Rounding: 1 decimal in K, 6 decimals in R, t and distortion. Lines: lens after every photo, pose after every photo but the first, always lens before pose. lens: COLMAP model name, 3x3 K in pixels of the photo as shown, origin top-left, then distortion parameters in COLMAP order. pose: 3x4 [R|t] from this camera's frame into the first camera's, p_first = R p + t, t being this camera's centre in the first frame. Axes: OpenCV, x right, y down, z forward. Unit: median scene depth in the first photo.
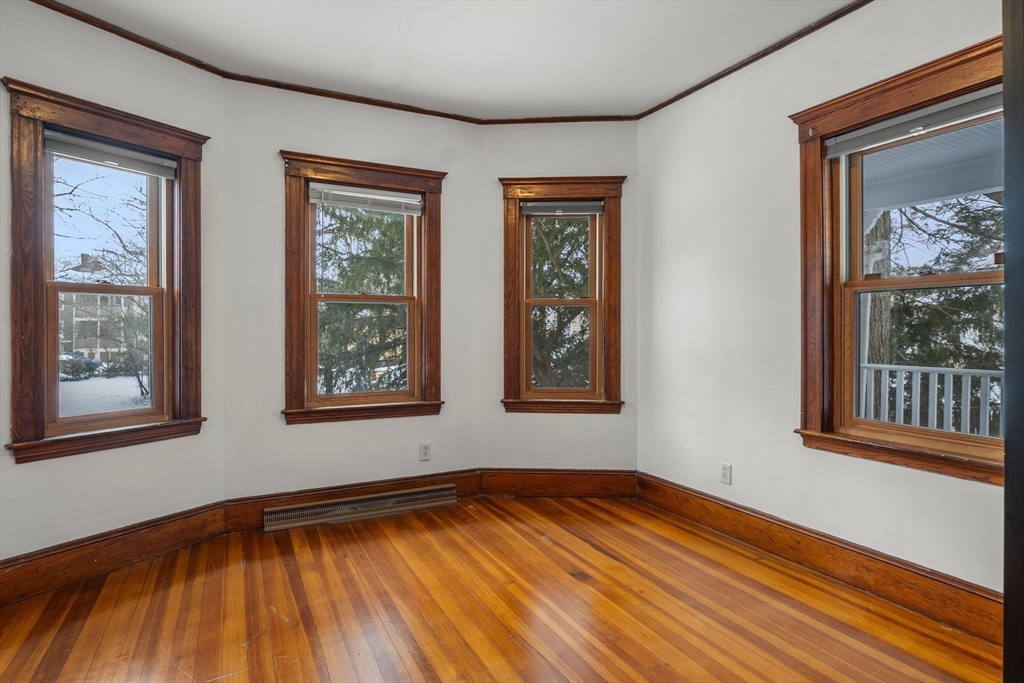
lens RADIAL K [[552.6, 0, 502.8], [0, 552.6, 312.8], [0, 0, 1]] dist [-0.003268, -0.001407]
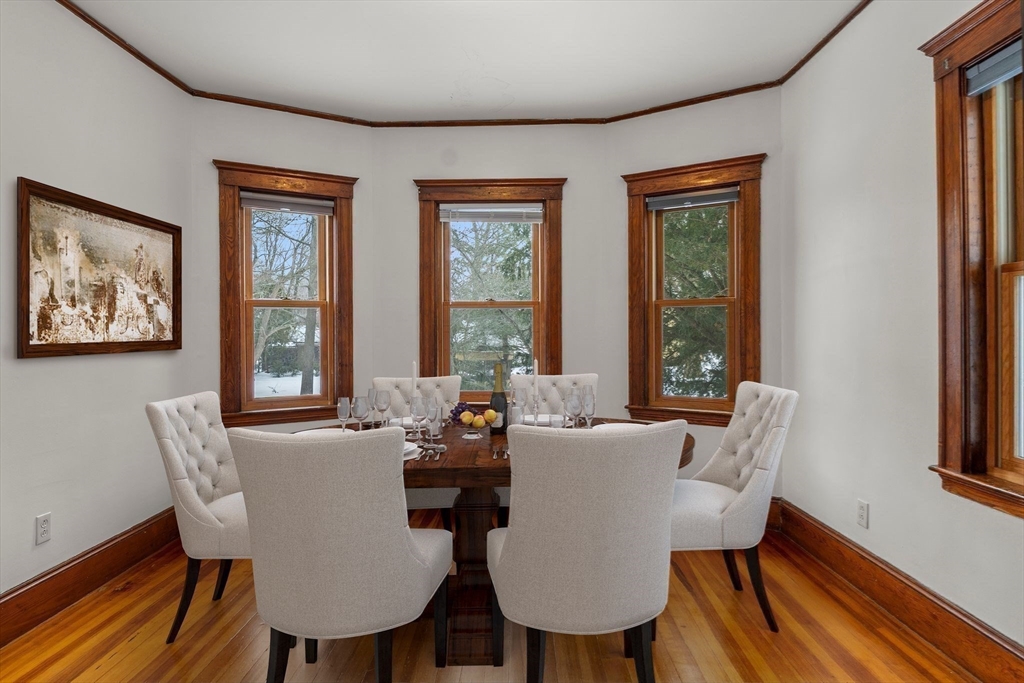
lens RADIAL K [[552.6, 0, 502.8], [0, 552.6, 312.8], [0, 0, 1]] dist [-0.003268, -0.001407]
pose [[0.880770, -0.020511, -0.473100, 0.334842], [0.018592, 0.999789, -0.008733, 0.000484], [0.473179, -0.001104, 0.880965, 0.062169]]
